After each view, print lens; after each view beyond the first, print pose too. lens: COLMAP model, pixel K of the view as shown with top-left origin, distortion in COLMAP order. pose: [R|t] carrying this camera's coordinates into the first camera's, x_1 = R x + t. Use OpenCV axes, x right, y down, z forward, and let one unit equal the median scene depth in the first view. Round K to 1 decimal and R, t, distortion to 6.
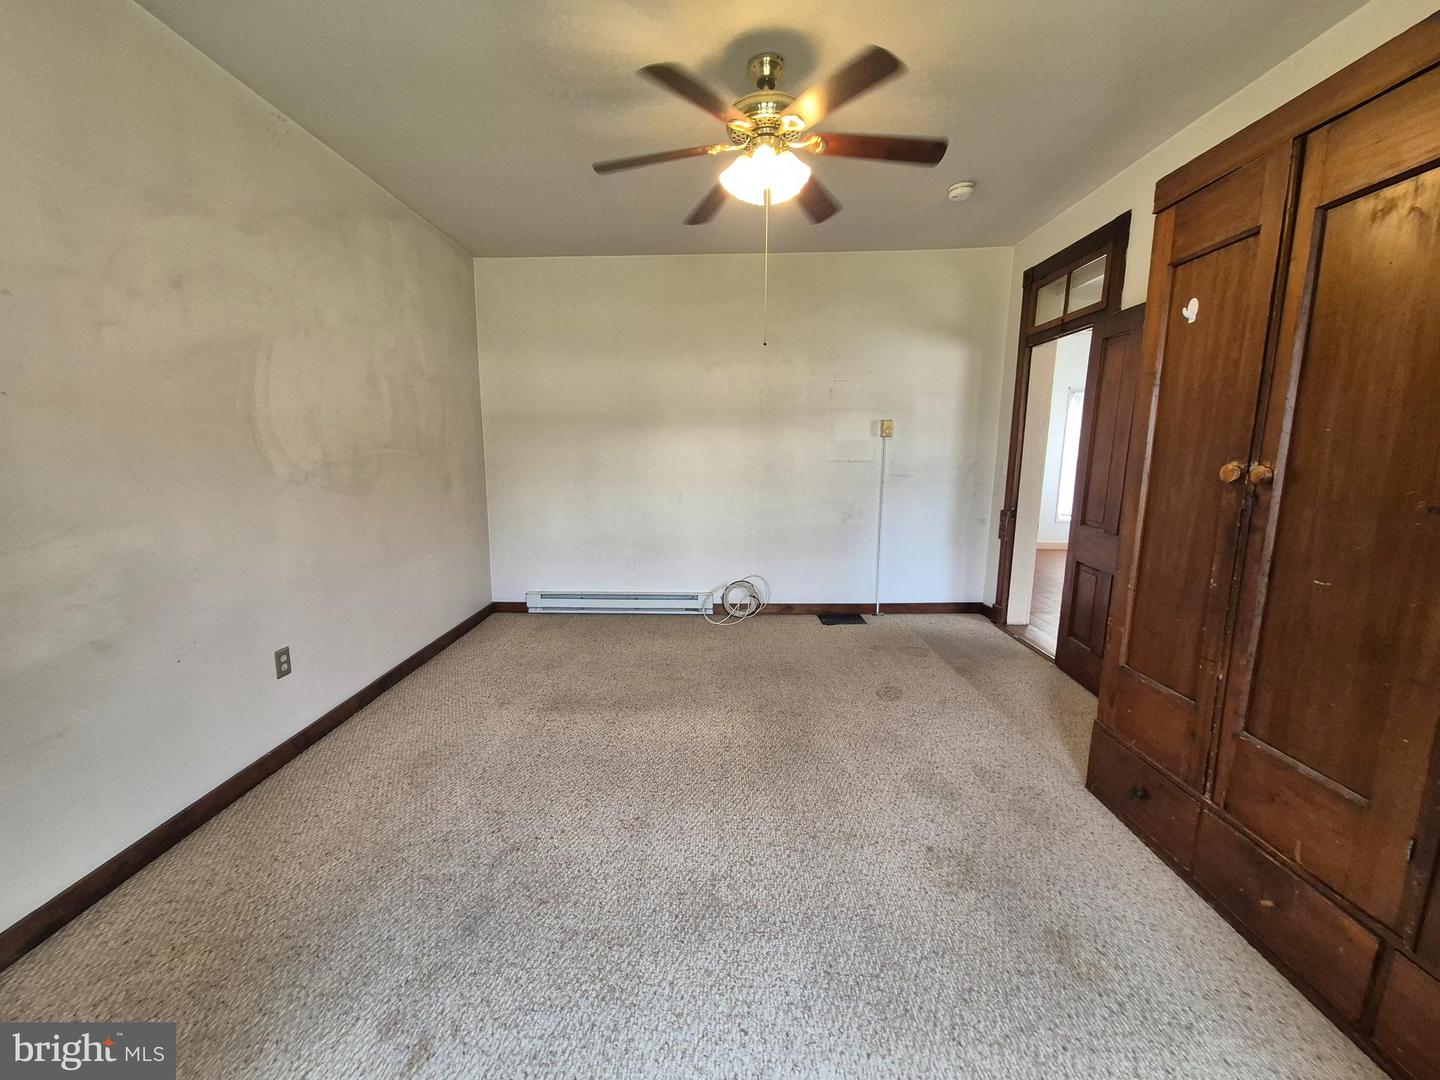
lens RADIAL K [[563.4, 0, 711.8], [0, 563.4, 534.6], [0, 0, 1]] dist [0.006522, -0.002516]
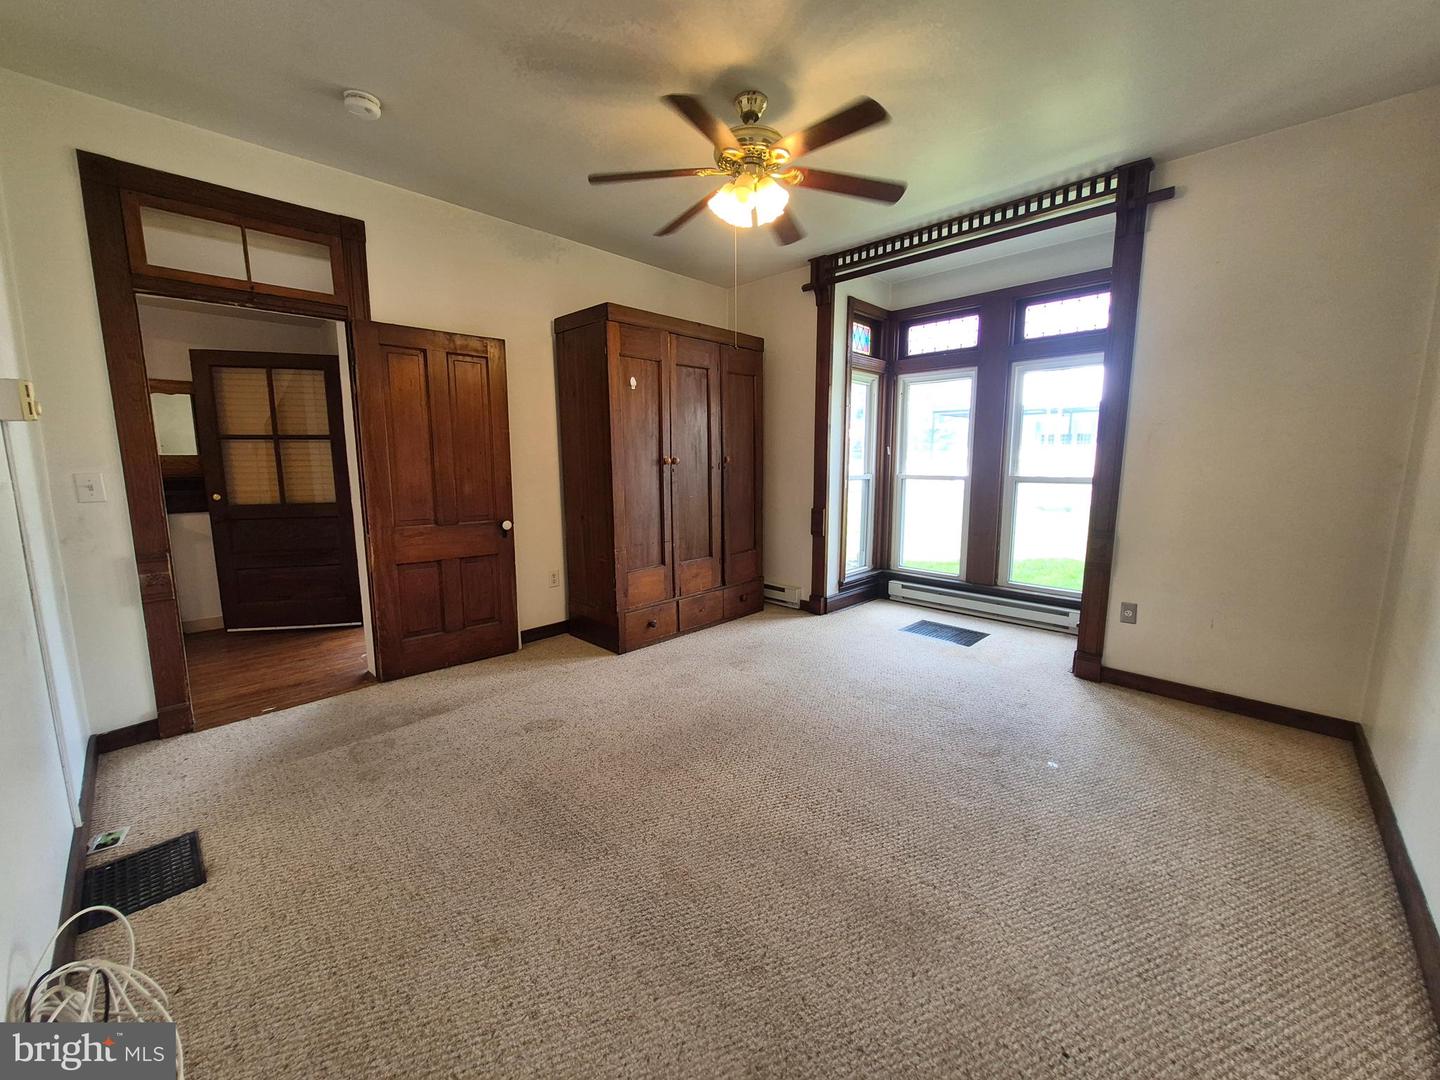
lens RADIAL K [[563.4, 0, 711.8], [0, 563.4, 534.6], [0, 0, 1]] dist [0.006522, -0.002516]
pose [[-0.726327, -0.089942, 0.681440, -0.422163], [0.113652, 0.962040, 0.248117, -0.183056], [-0.677888, 0.257661, -0.688533, 1.266741]]
